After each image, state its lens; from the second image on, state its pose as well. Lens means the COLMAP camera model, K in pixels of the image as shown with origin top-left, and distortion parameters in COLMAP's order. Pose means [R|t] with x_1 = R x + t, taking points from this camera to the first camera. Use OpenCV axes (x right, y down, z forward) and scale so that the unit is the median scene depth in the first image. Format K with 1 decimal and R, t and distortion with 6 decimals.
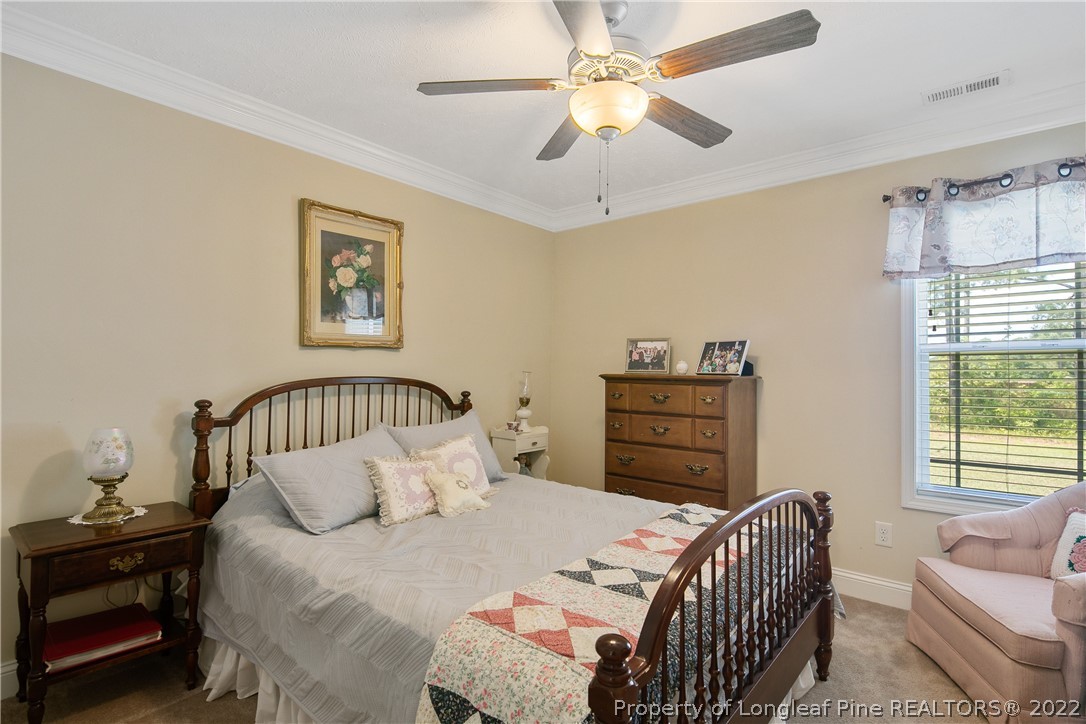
lens RADIAL K [[524.6, 0, 538.4], [0, 524.6, 368.6], [0, 0, 1]] dist [0.004208, -0.004442]
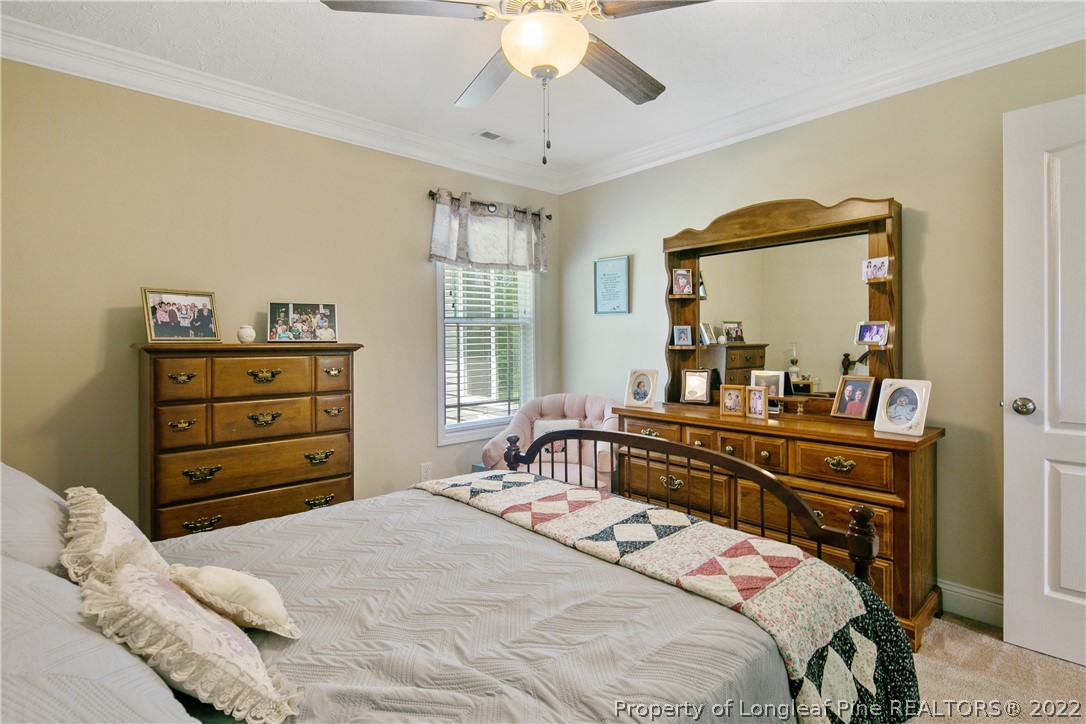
lens RADIAL K [[524.6, 0, 548.5], [0, 524.6, 356.4], [0, 0, 1]] dist [0.004208, -0.004442]
pose [[0.136249, -0.039832, 0.989873, -0.445778], [-0.000433, 0.999189, 0.040266, -0.000412], [-0.990674, -0.005915, 0.136122, 0.503849]]
